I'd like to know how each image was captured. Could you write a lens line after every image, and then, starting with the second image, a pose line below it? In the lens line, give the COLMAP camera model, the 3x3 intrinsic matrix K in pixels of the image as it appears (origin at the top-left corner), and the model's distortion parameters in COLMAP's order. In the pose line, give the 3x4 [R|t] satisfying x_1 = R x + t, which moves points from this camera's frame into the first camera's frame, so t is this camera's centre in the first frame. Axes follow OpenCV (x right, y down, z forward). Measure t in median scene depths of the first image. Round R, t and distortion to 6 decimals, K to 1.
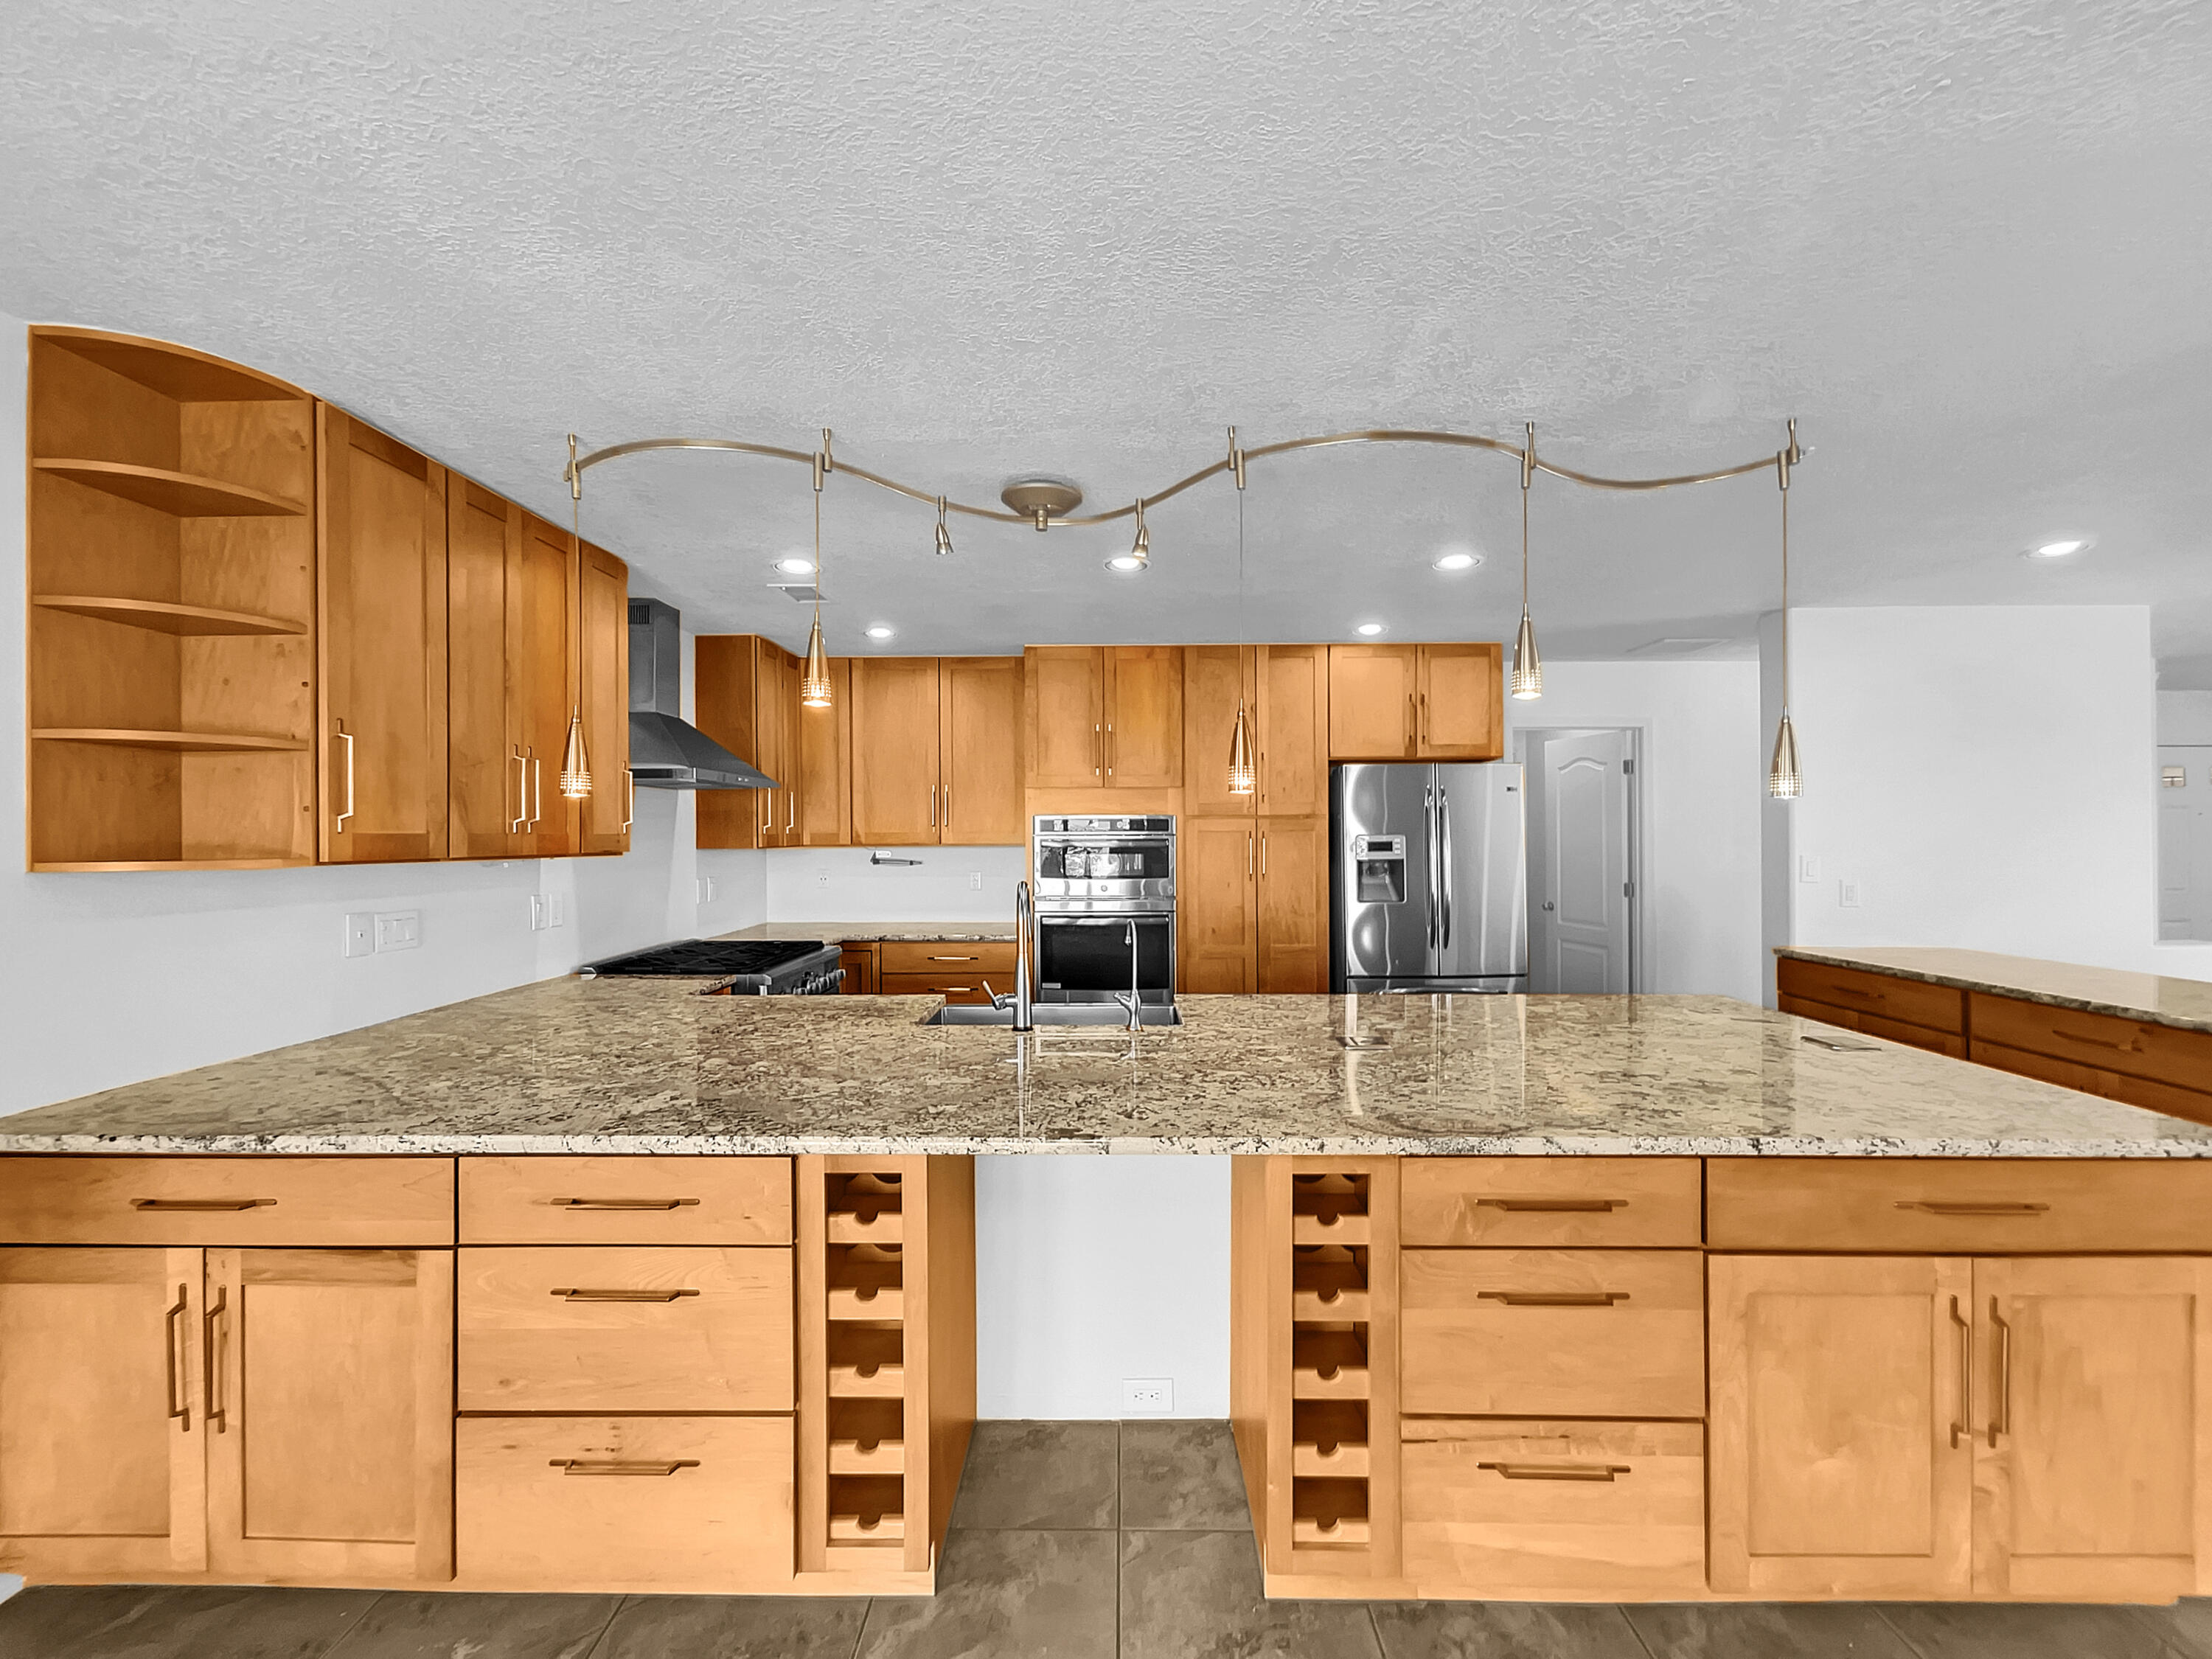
lens RADIAL K [[916.8, 0, 1106.0], [0, 916.8, 829.5], [0, 0, 1]] dist [-0.000649, 0.000479]
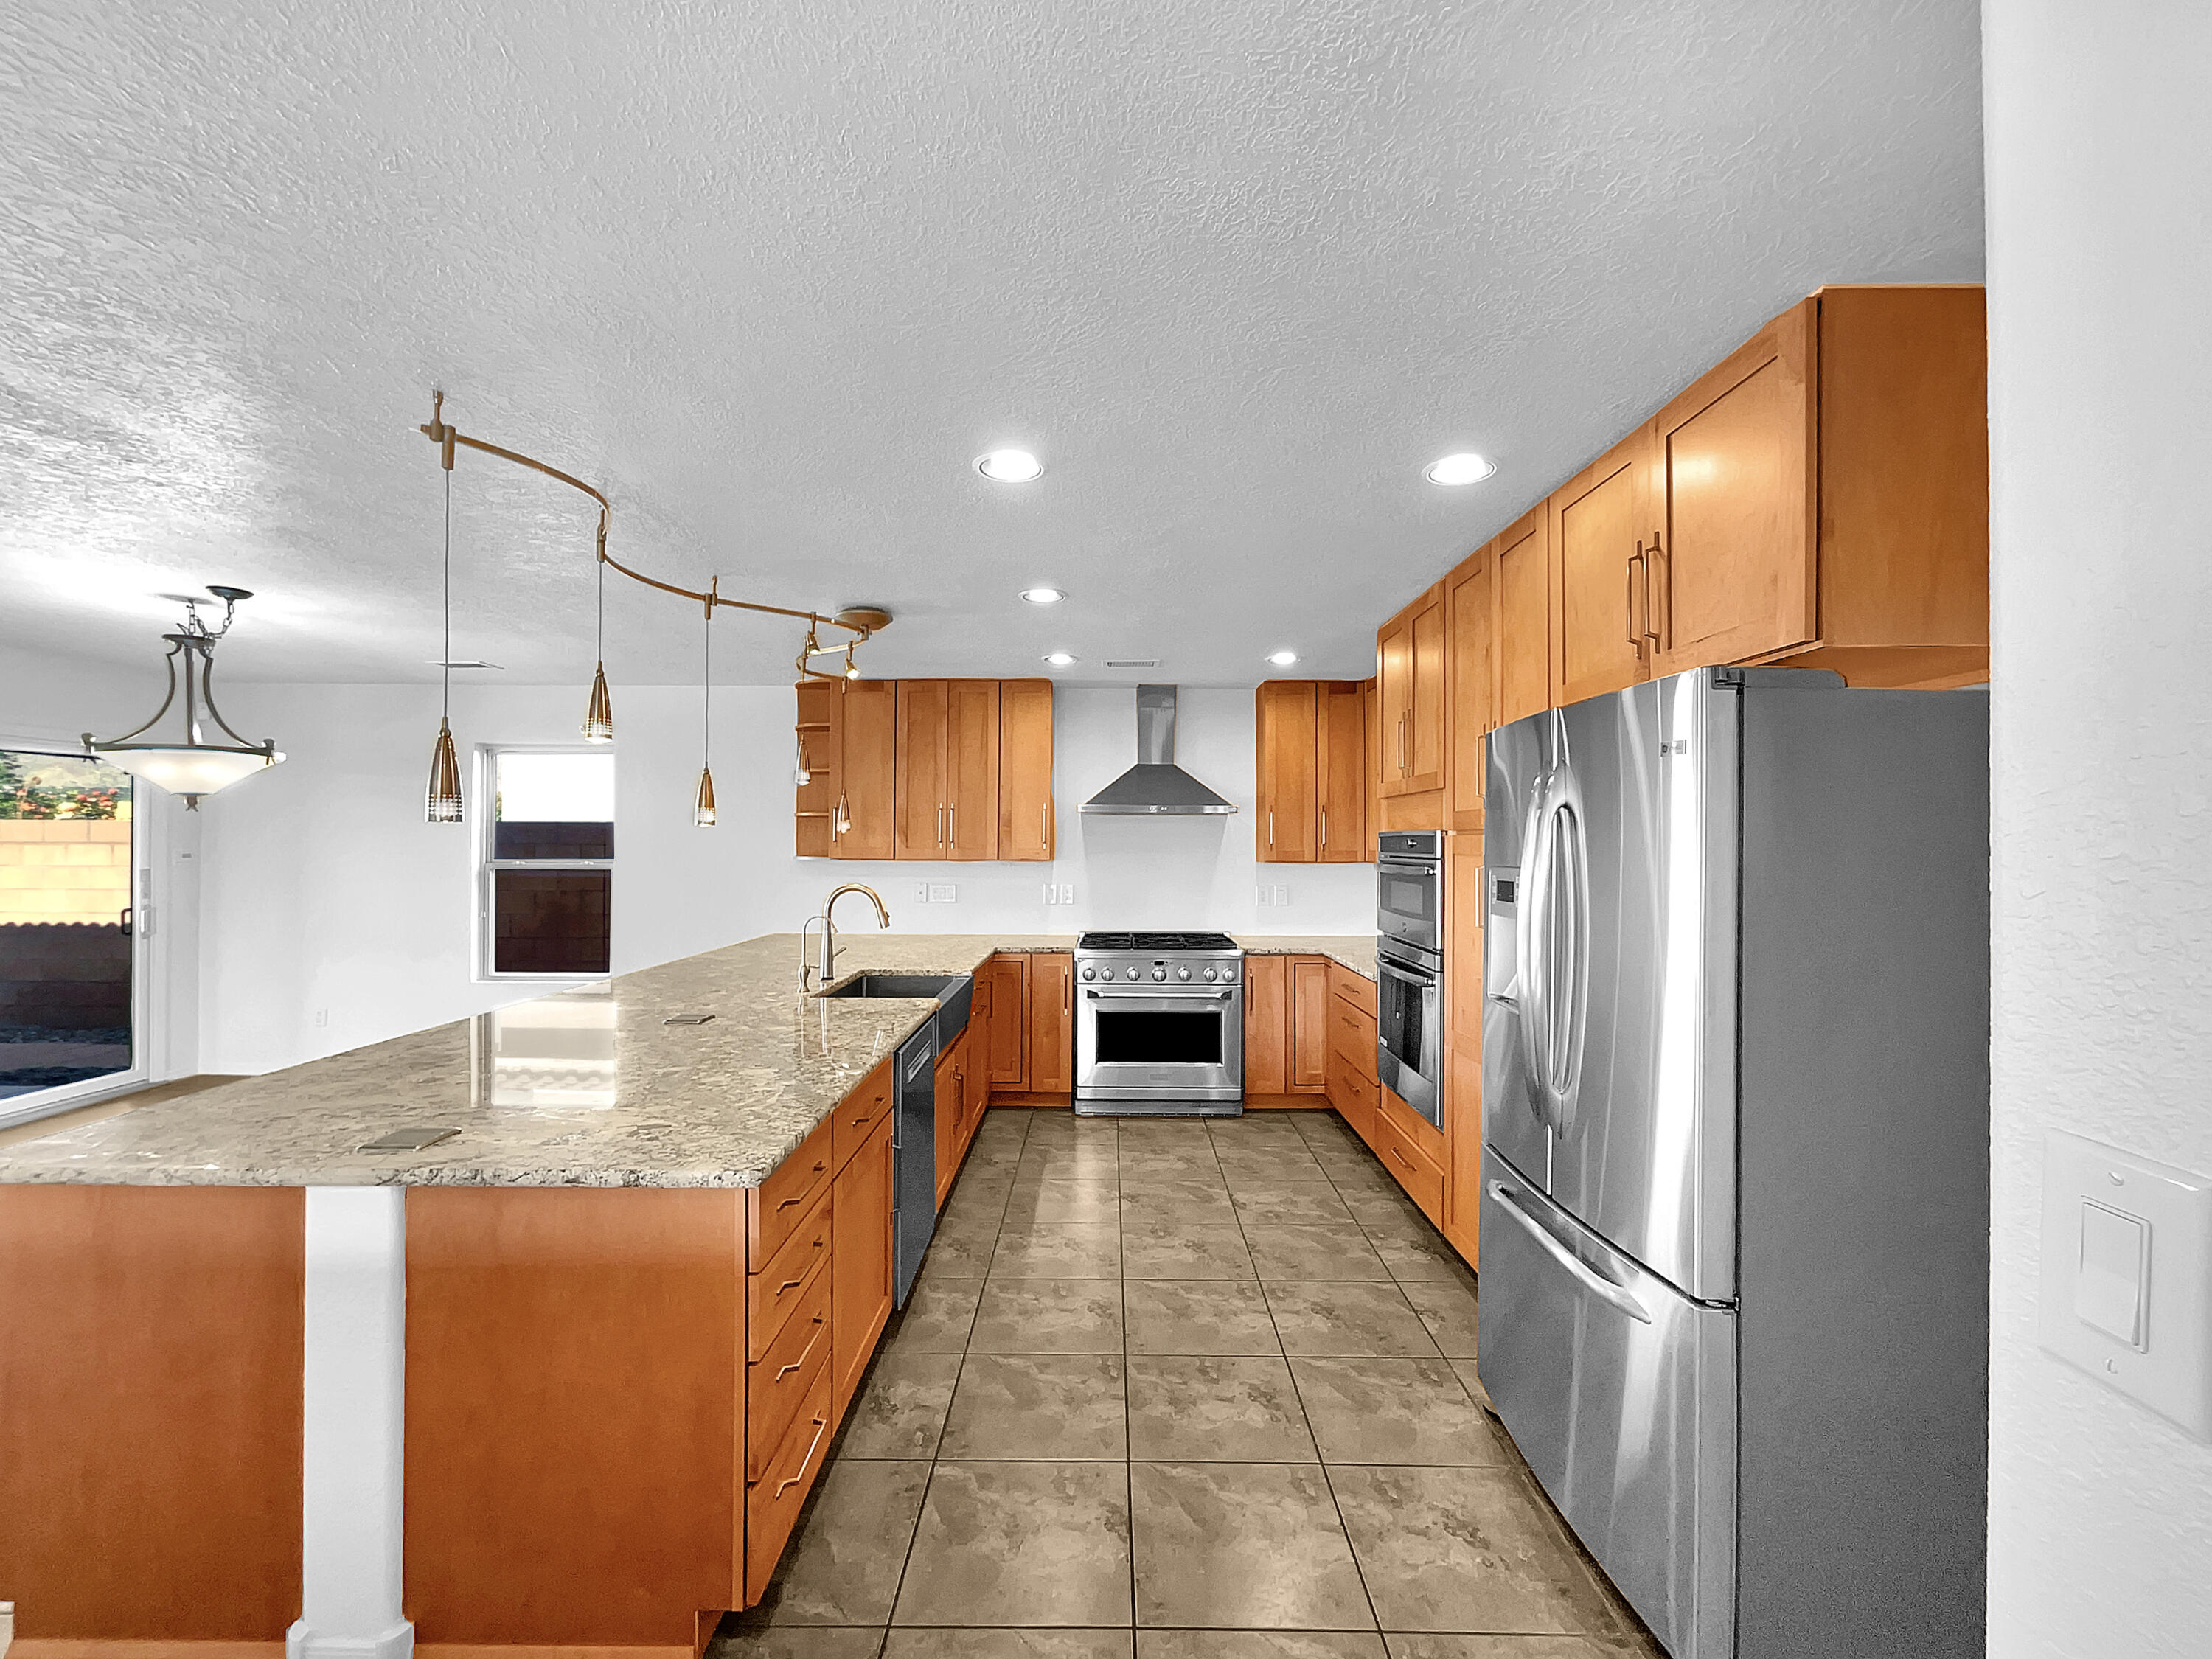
lens RADIAL K [[916.8, 0, 1106.0], [0, 916.8, 829.5], [0, 0, 1]] dist [-0.000649, 0.000479]
pose [[0.023919, -0.010058, -0.999663, 0.791000], [-0.002054, 0.999947, -0.010110, -0.009279], [0.999712, 0.002295, 0.023897, 0.762365]]
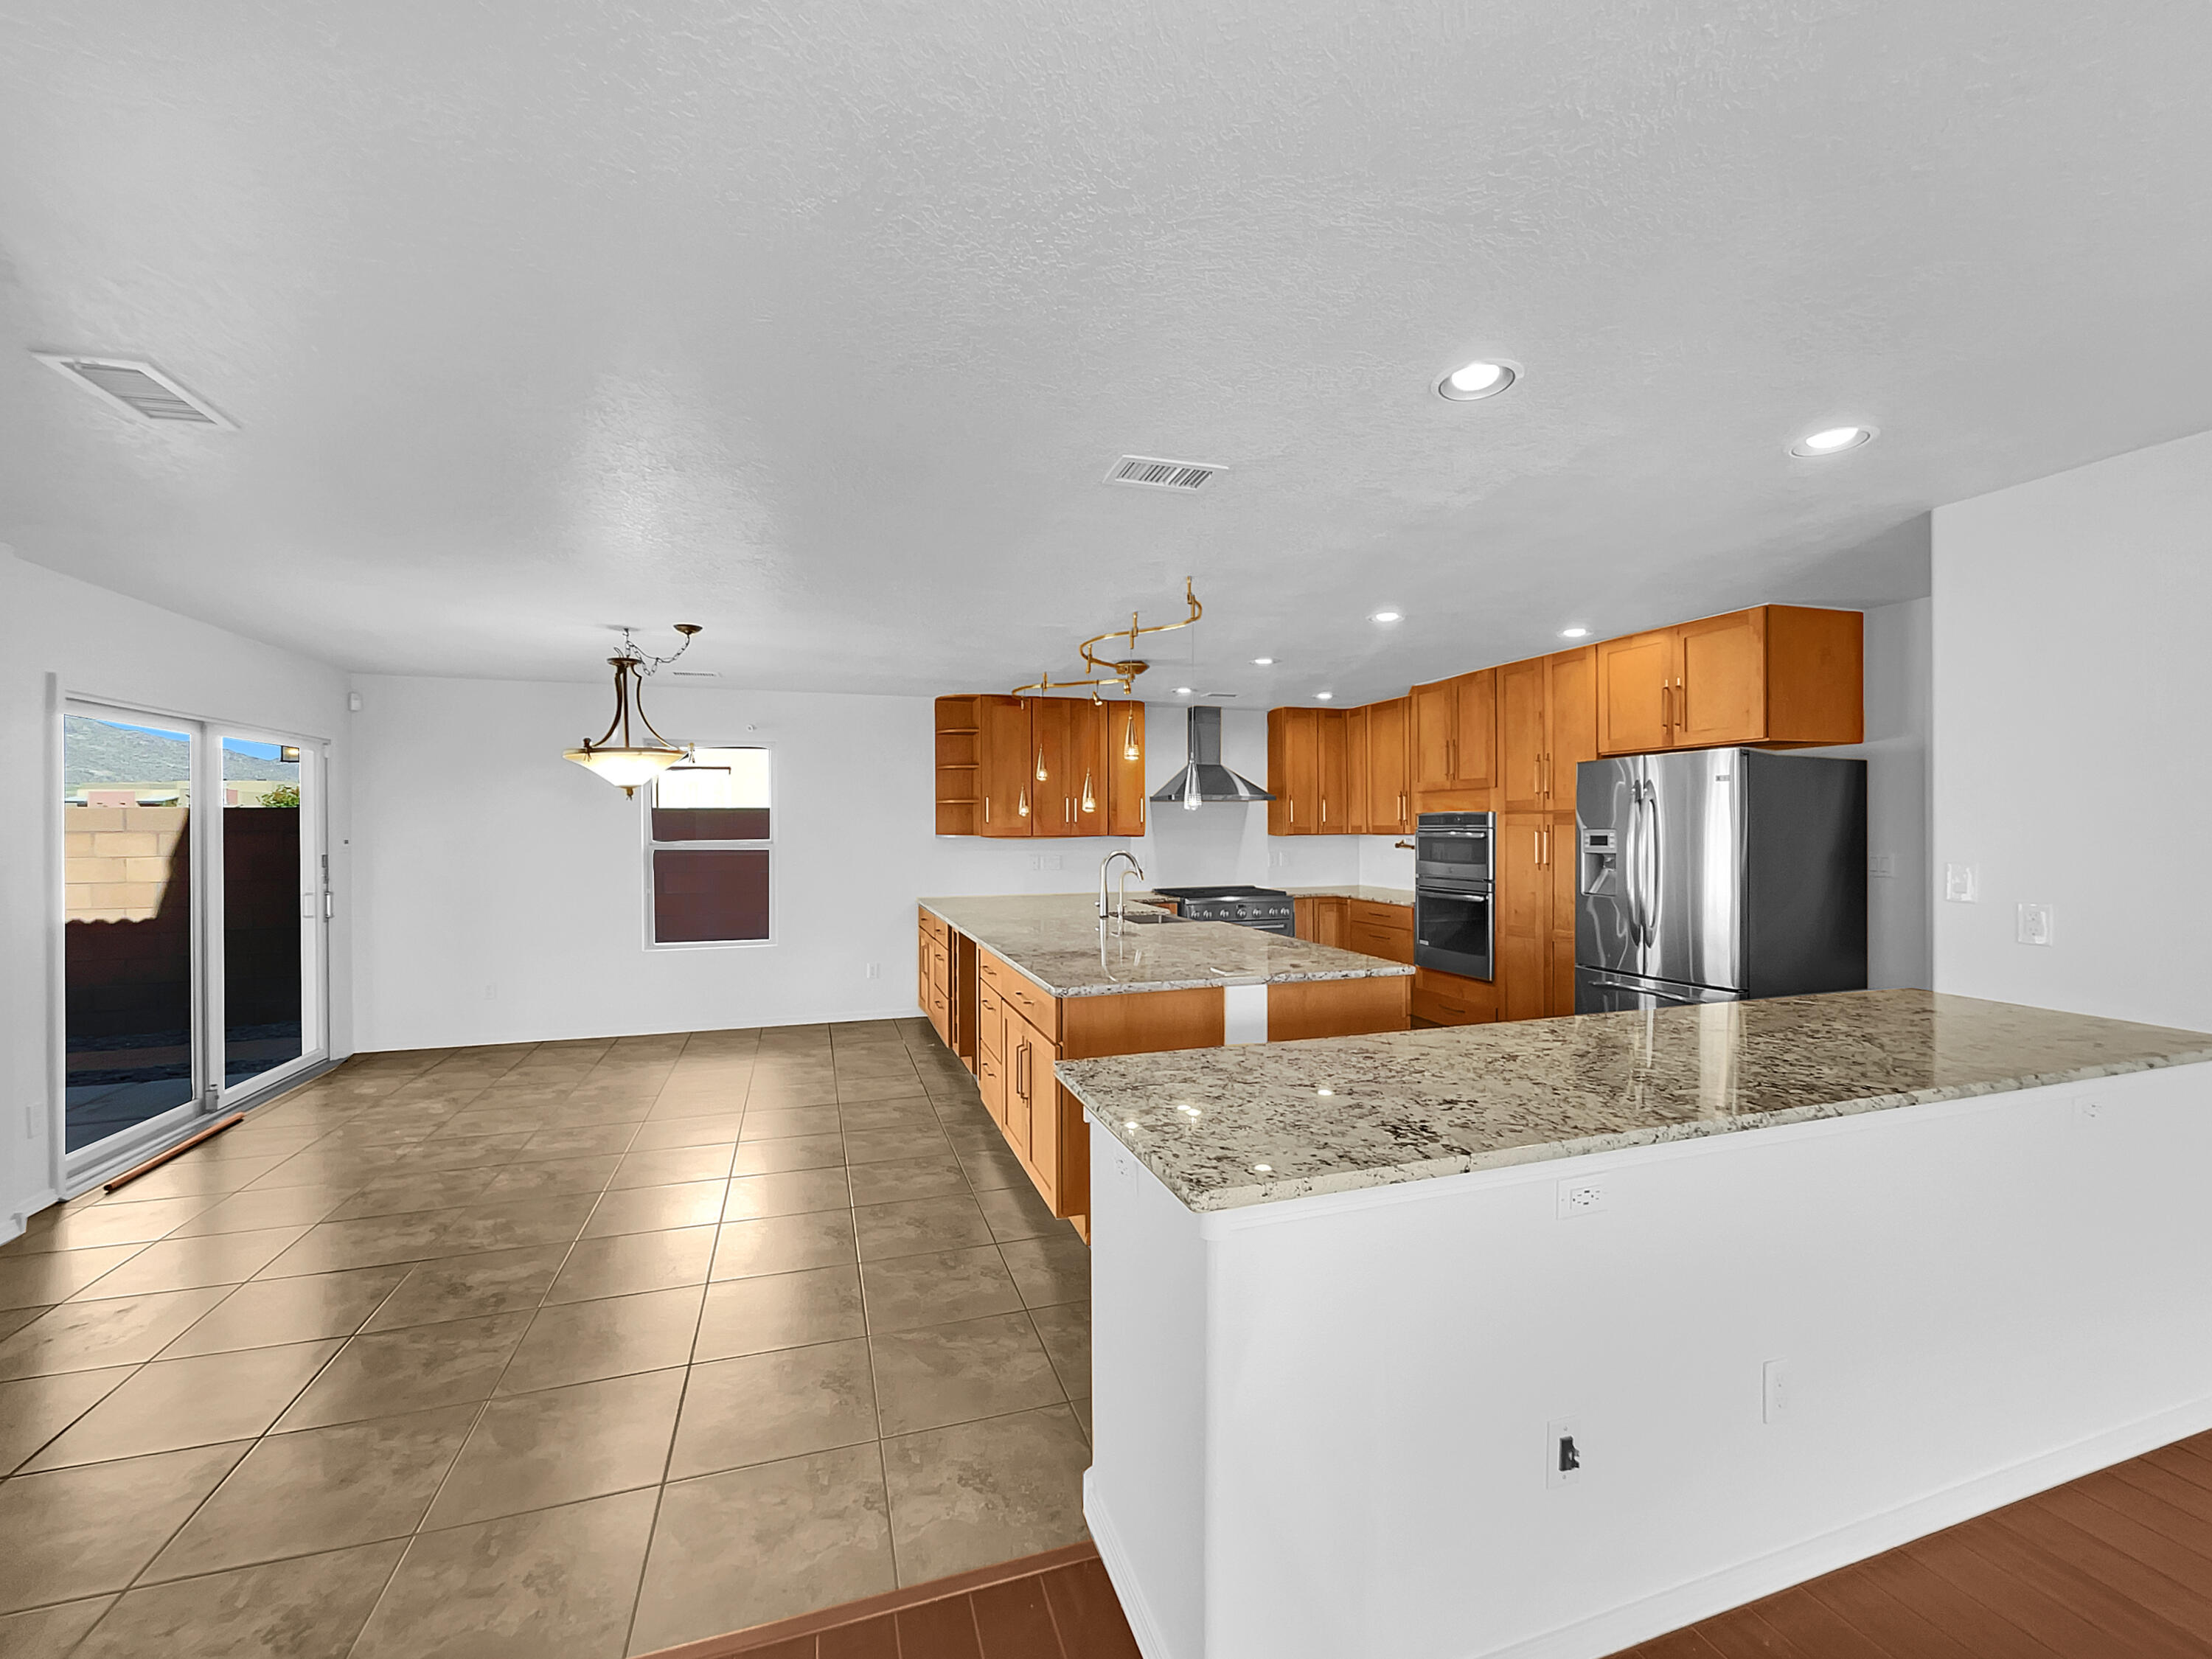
lens RADIAL K [[916.8, 0, 1106.0], [0, 916.8, 829.5], [0, 0, 1]] dist [-0.000649, 0.000479]
pose [[0.335557, 0.005071, -0.942006, 1.078512], [0.005395, 0.999959, 0.007305, -0.004379], [0.942004, -0.007534, 0.335516, 0.137693]]
